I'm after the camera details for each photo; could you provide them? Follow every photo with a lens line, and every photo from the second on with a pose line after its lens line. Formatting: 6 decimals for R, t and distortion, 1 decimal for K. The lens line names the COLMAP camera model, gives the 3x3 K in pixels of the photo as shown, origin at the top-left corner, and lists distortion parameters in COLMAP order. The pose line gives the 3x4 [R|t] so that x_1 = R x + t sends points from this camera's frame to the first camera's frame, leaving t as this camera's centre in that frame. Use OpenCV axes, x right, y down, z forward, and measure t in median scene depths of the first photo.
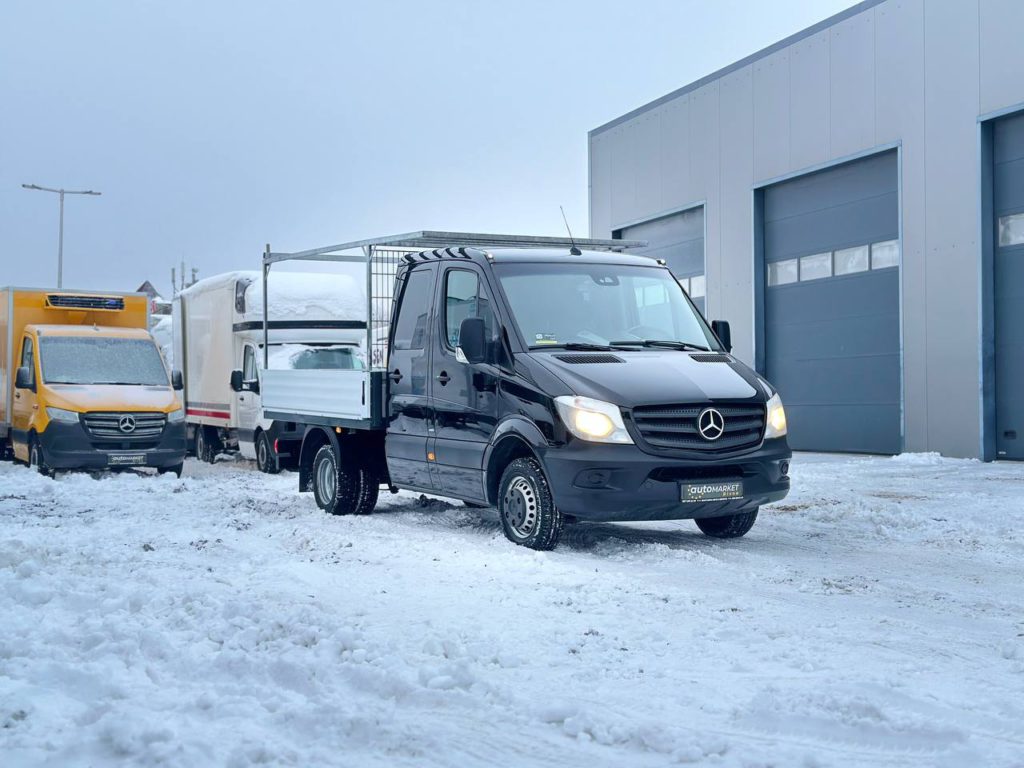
lens RADIAL K [[1421.4, 0, 501.5], [0, 1421.4, 388.0], [0, 0, 1]] dist [0.136041, 0.000000]
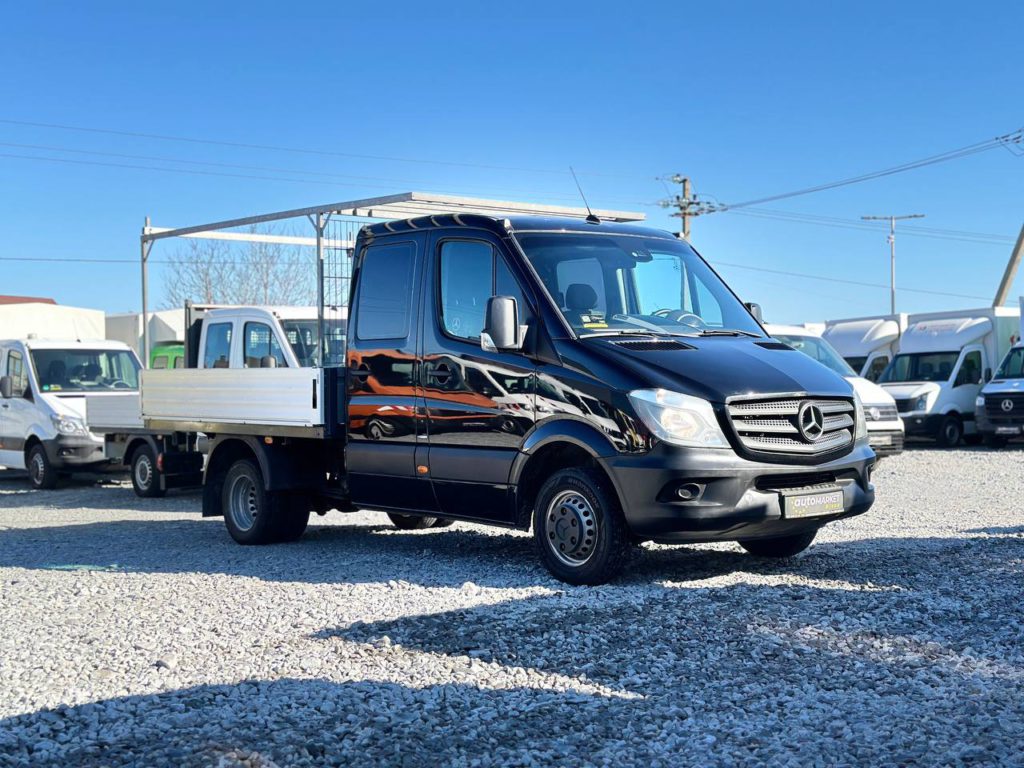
lens RADIAL K [[1421.4, 0, 542.8], [0, 1421.4, 418.5], [0, 0, 1]] dist [0.136041, 0.000000]
pose [[0.977436, -0.020429, 0.210243, -0.158692], [0.016026, 0.999616, 0.022624, 0.002103], [-0.210624, -0.018744, 0.977387, 0.203804]]
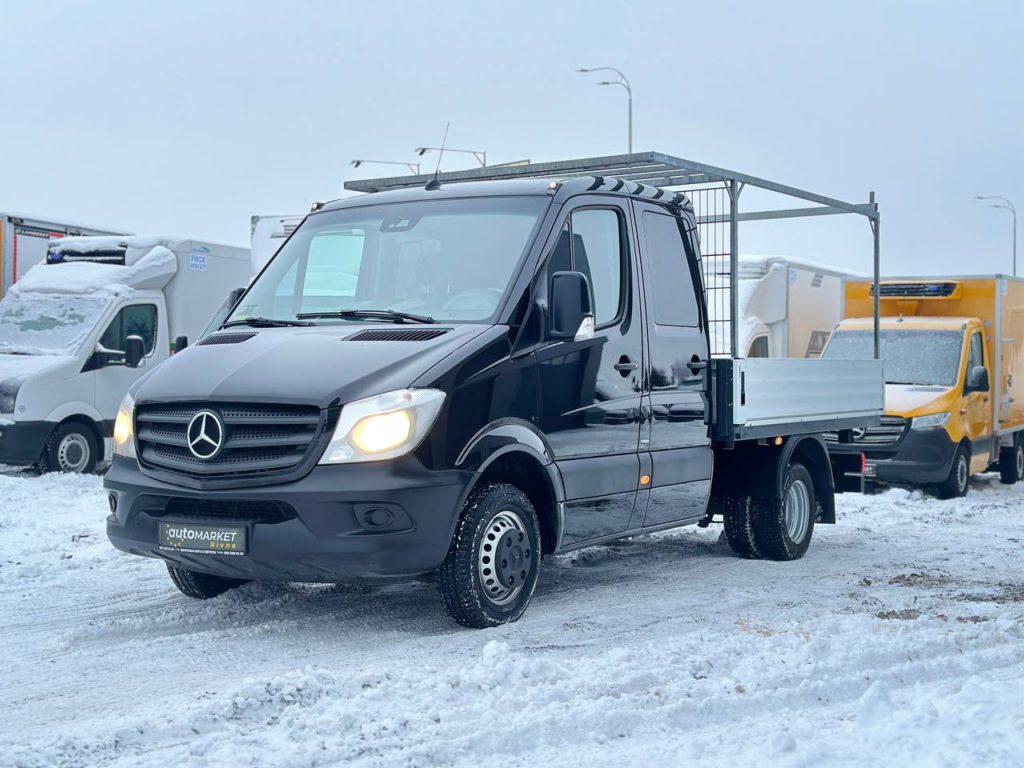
lens RADIAL K [[1421.4, 0, 521.7], [0, 1421.4, 406.5], [0, 0, 1]] dist [0.136041, 0.000000]
pose [[0.490378, 0.018488, -0.871314, 0.703446], [-0.010465, 0.999828, 0.015325, 0.000708], [0.871447, 0.001603, 0.490487, 0.720092]]
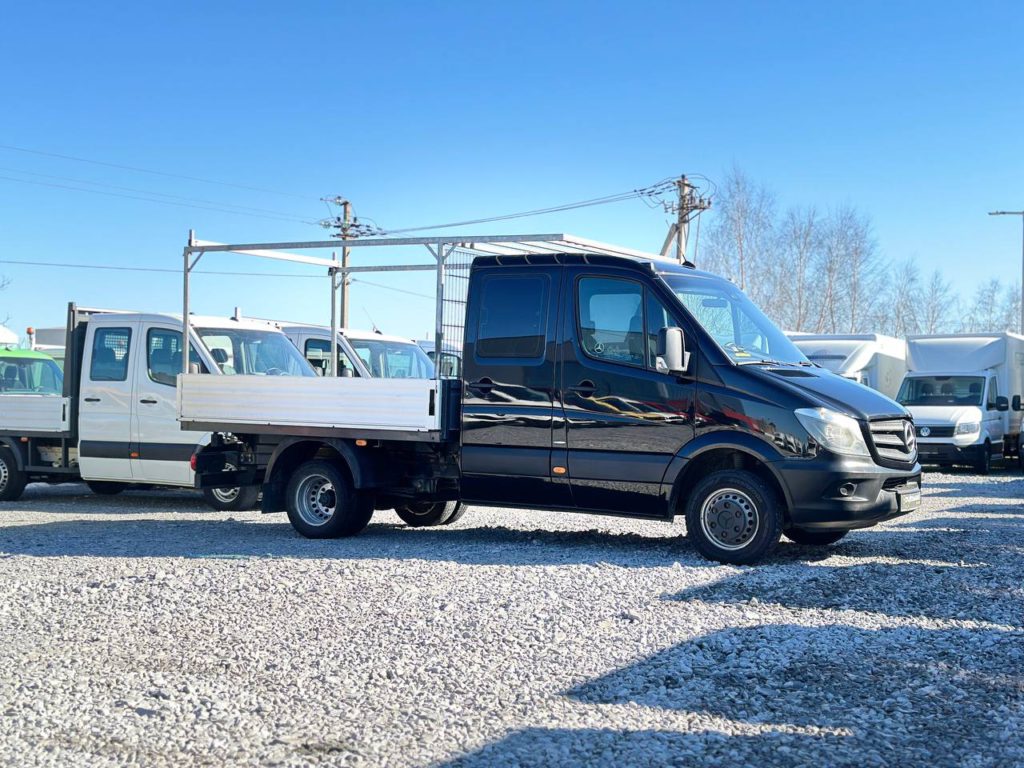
lens RADIAL K [[1421.4, 0, 565.7], [0, 1421.4, 408.9], [0, 0, 1]] dist [0.136041, 0.000000]
pose [[0.849641, 0.010581, 0.527256, -0.564845], [-0.014270, 0.999894, 0.002930, 0.004667], [-0.527169, -0.010013, 0.849702, 0.206213]]
